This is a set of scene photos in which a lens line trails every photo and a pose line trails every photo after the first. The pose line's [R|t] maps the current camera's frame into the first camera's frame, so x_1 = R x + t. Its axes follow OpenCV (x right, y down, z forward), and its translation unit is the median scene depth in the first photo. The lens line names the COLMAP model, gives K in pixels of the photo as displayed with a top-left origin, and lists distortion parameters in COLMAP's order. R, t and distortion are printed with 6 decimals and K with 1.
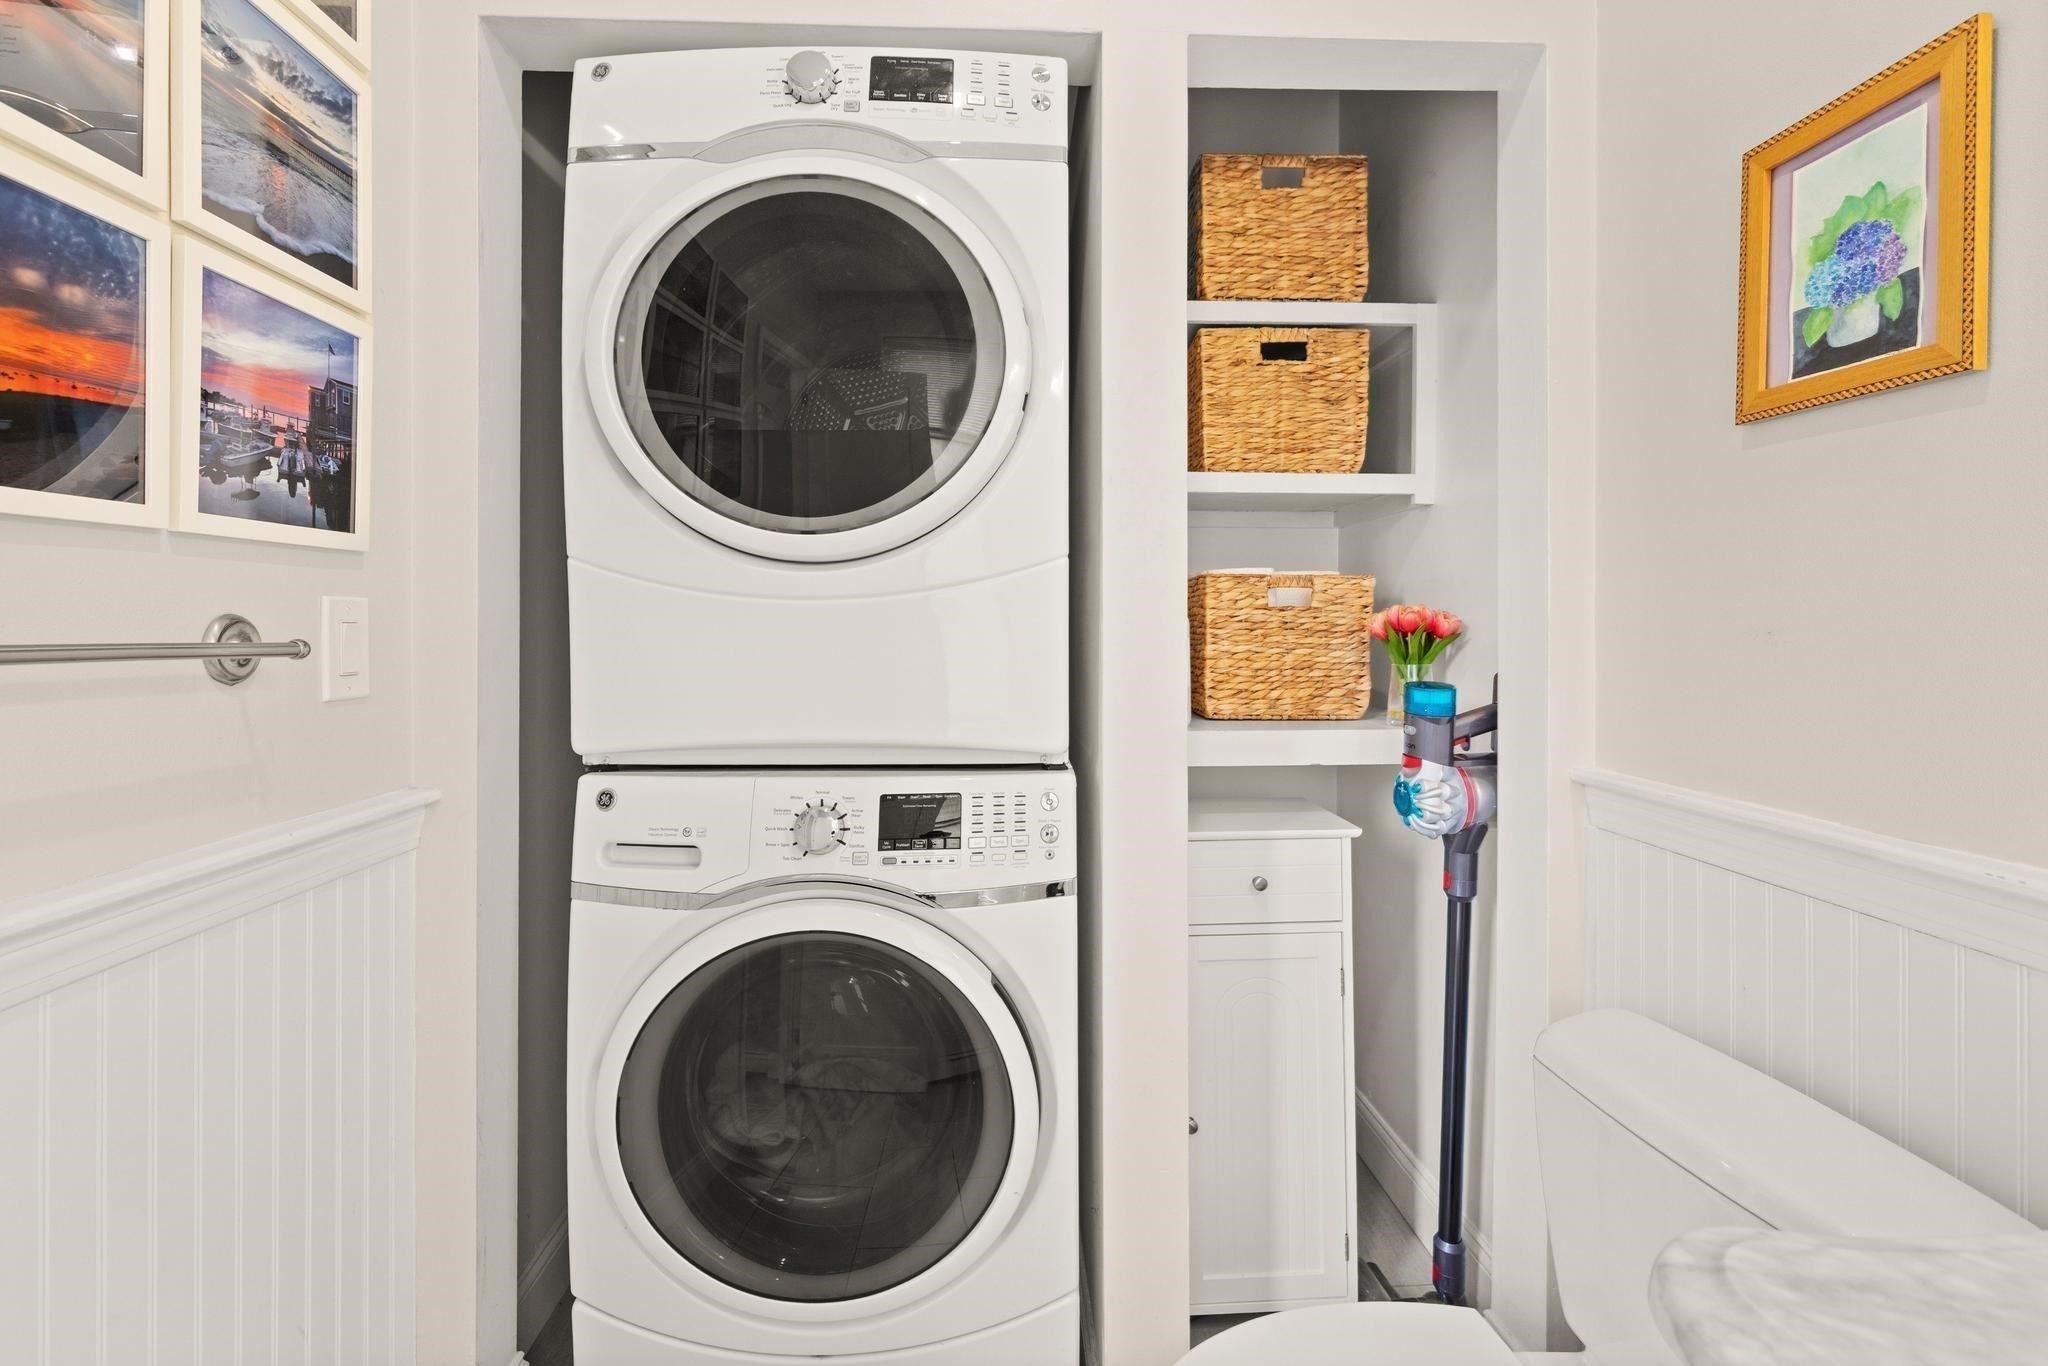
lens RADIAL K [[945.2, 0, 1022.1], [0, 945.2, 626.3], [0, 0, 1]] dist [0.003138, 0.000431]
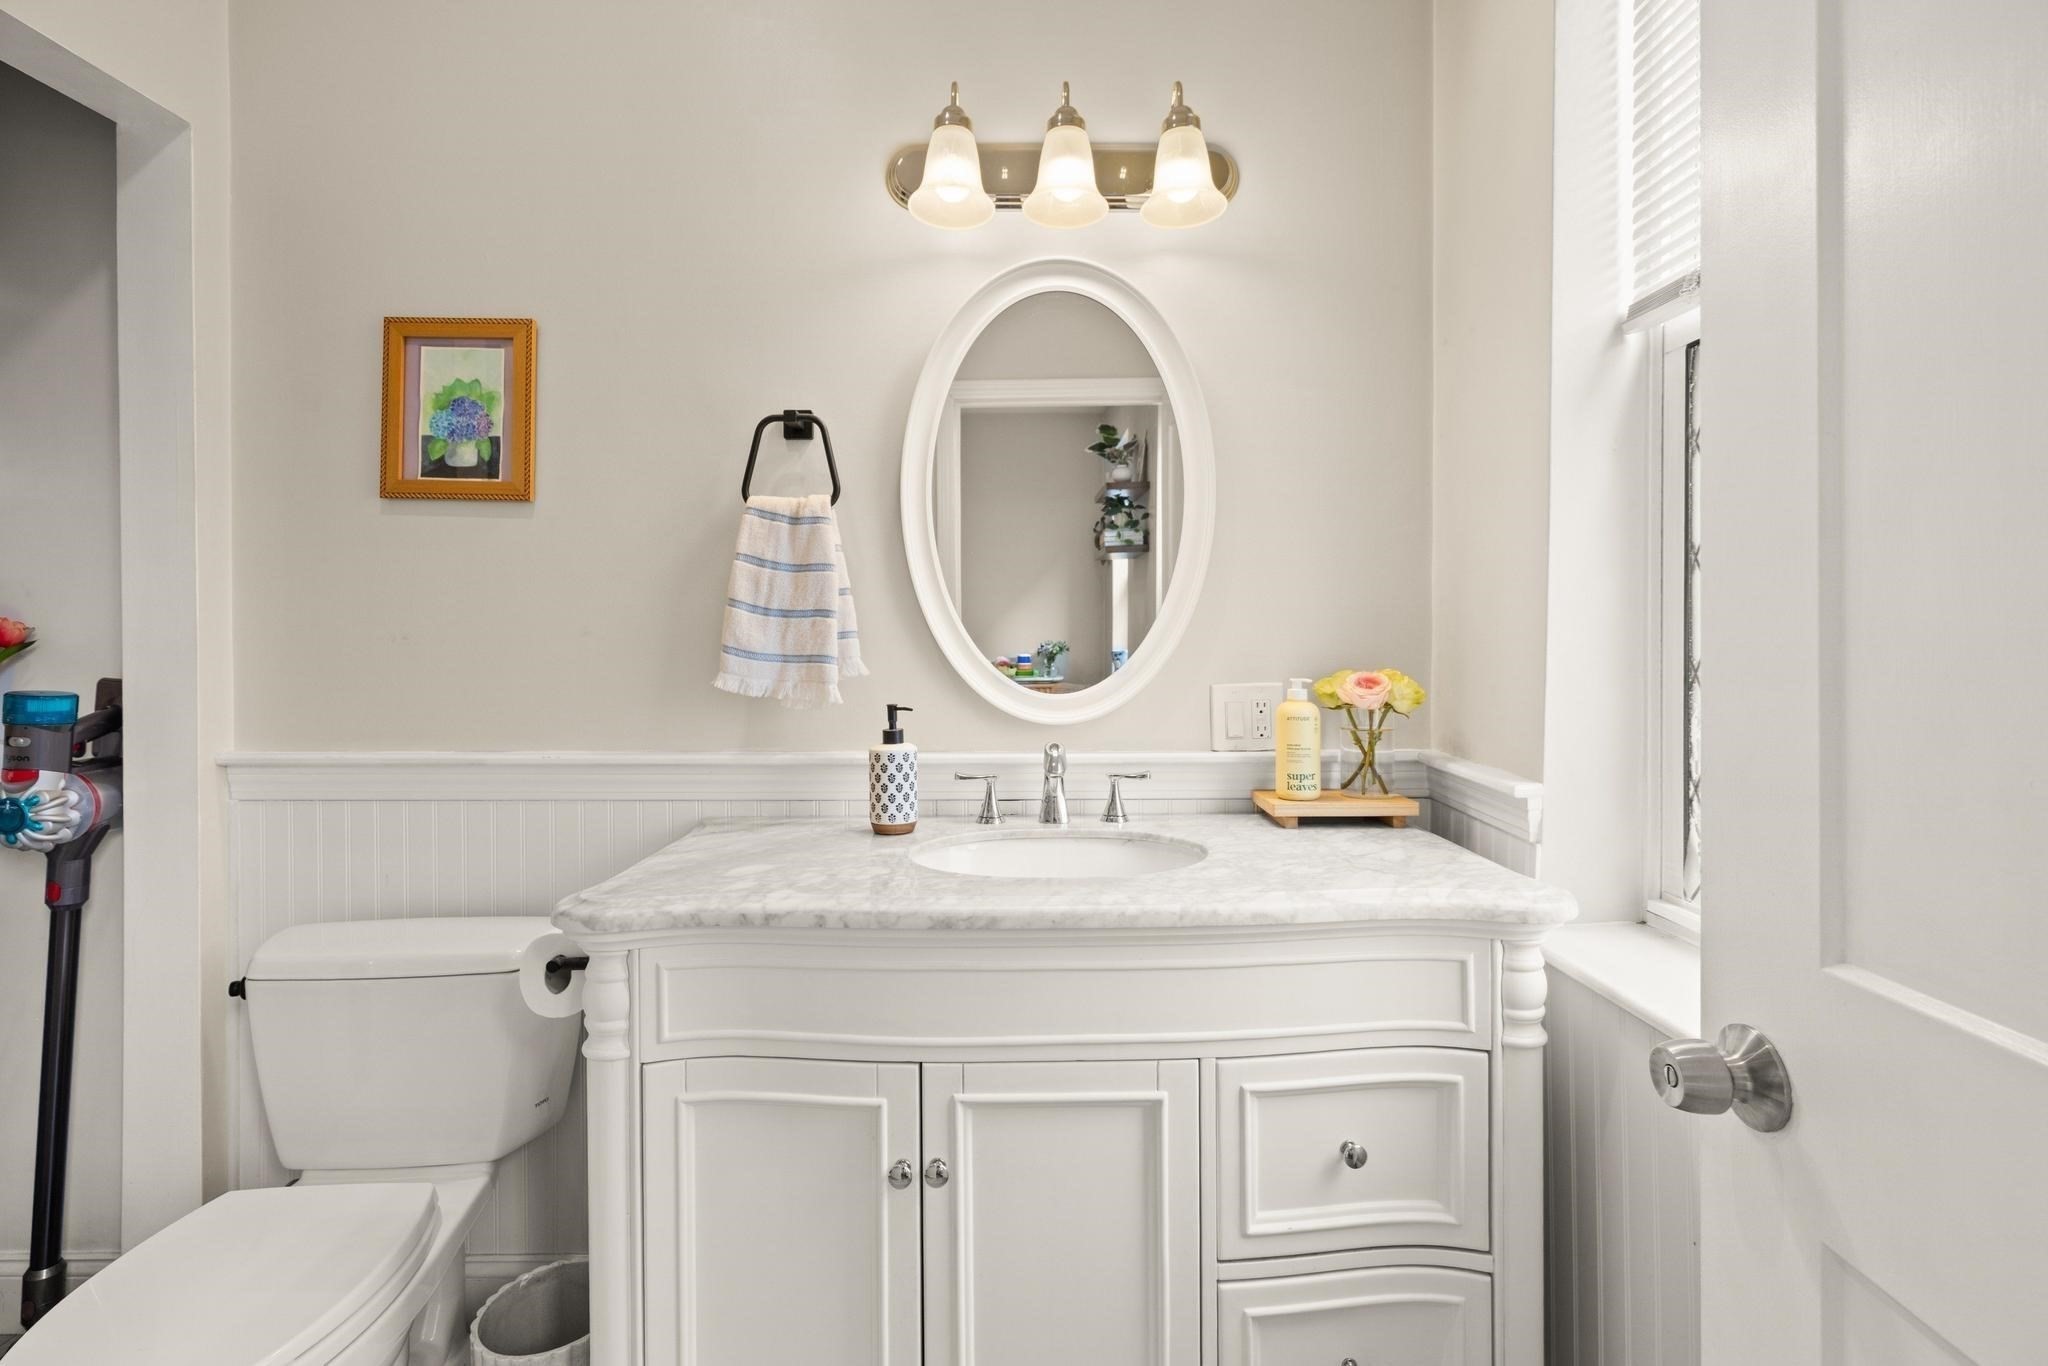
lens RADIAL K [[917.9, 0, 1027.8], [0, 917.9, 669.8], [0, 0, 1]] dist [0.003786, -0.000170]
pose [[0.025679, -0.027476, 0.999293, -0.714620], [0.003813, 0.999618, 0.027387, 0.023113], [-0.999663, 0.003107, 0.025774, -0.053022]]
